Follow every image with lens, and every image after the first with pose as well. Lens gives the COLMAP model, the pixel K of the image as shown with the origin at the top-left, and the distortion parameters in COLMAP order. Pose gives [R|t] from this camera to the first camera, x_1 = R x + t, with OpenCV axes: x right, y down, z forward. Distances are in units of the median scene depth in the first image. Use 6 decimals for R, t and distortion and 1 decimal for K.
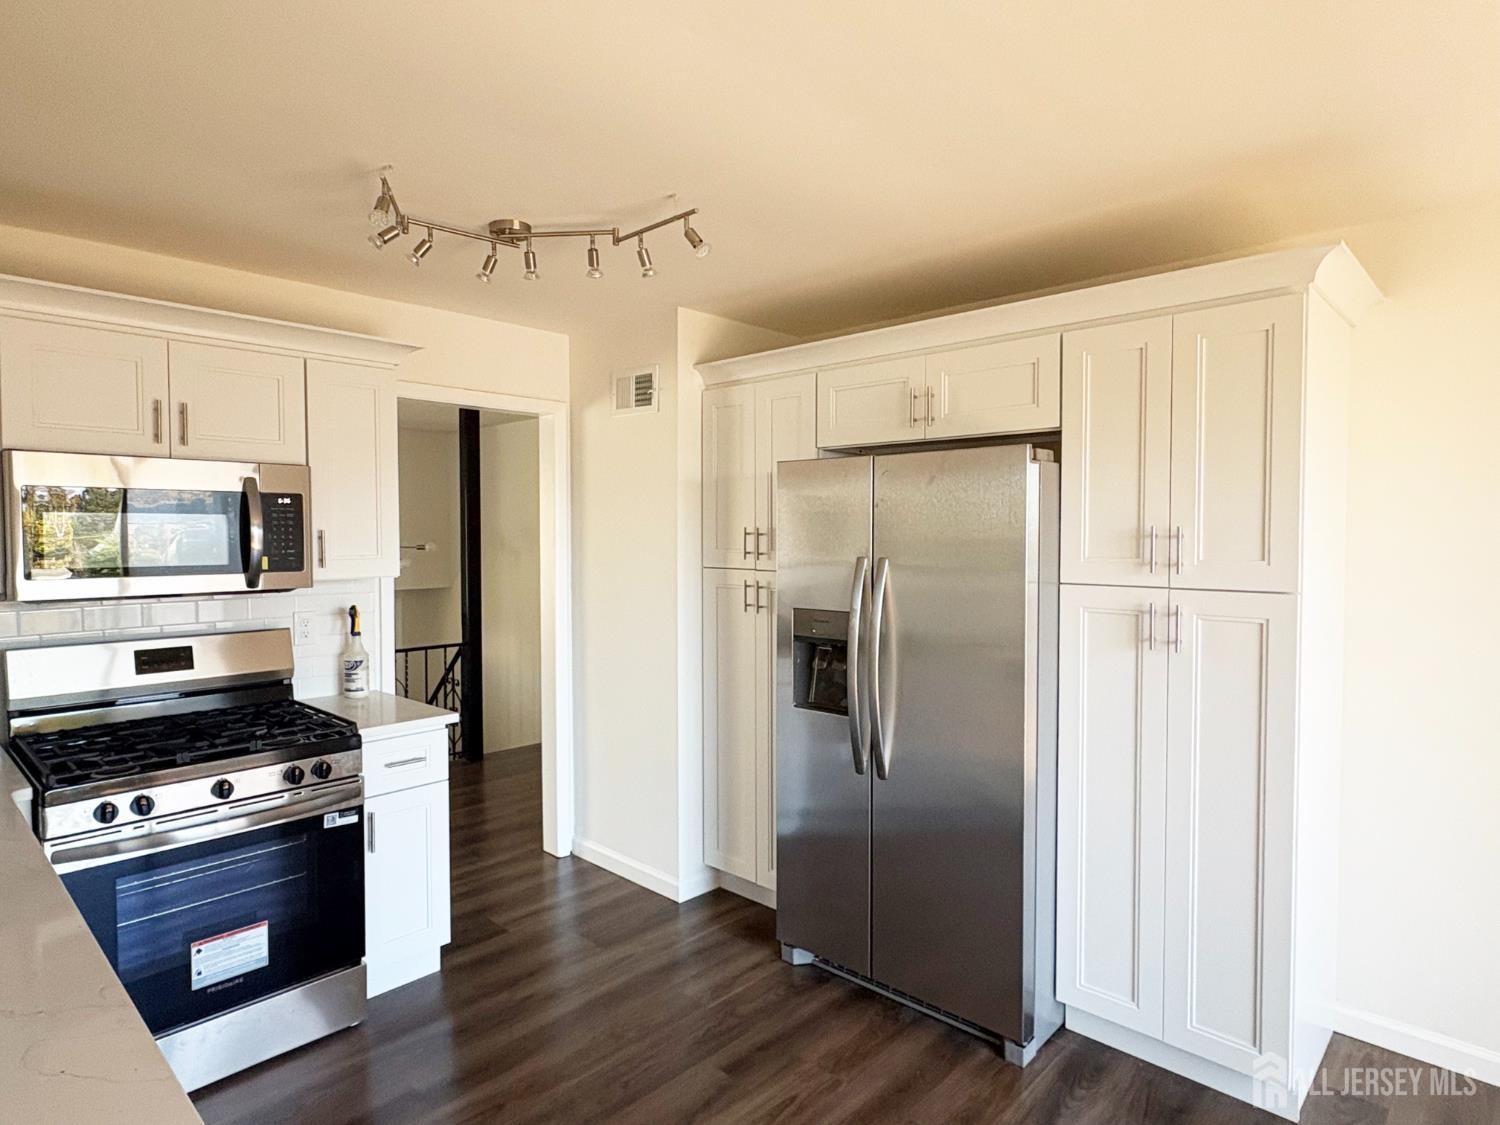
lens RADIAL K [[849.6, 0, 750.0], [0, 849.6, 562.5], [0, 0, 1]] dist [-0.002074, -0.000143]
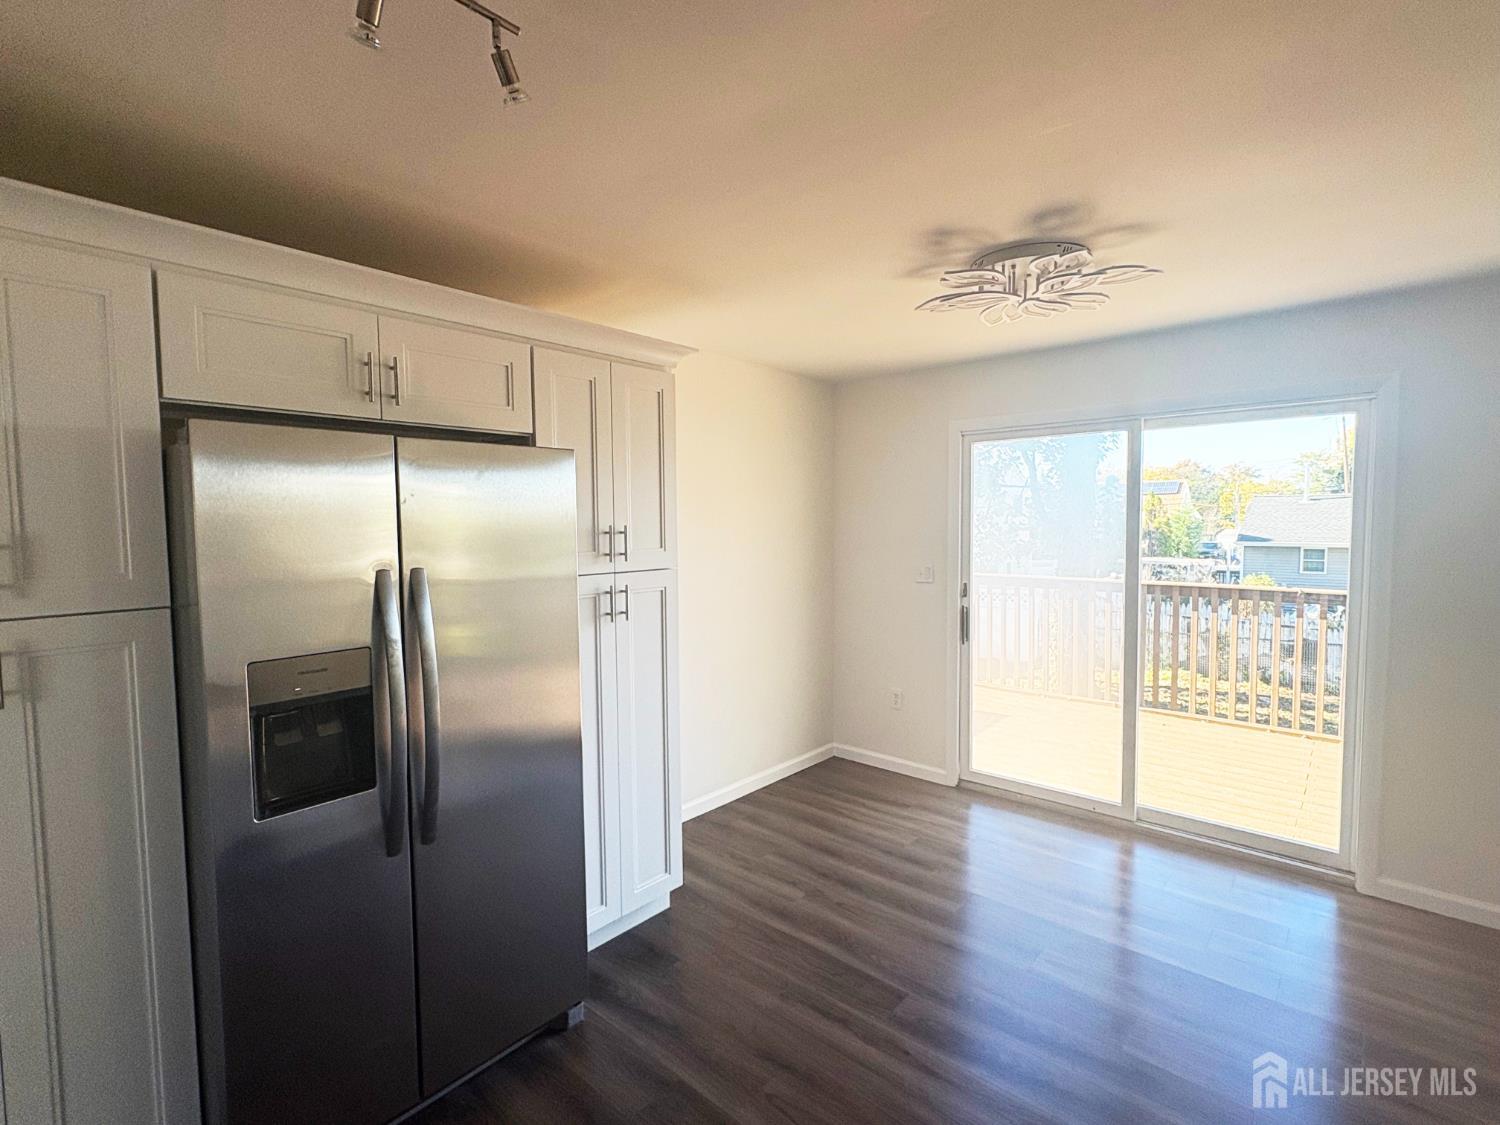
lens RADIAL K [[706.5, 0, 750.0], [0, 706.5, 562.5], [0, 0, 1]] dist [0.020191, -0.000095]
pose [[-0.025909, -0.062944, 0.997681, -0.563786], [0.042344, 0.997051, 0.064004, -0.044082], [-0.998767, 0.043904, -0.023168, 0.777575]]
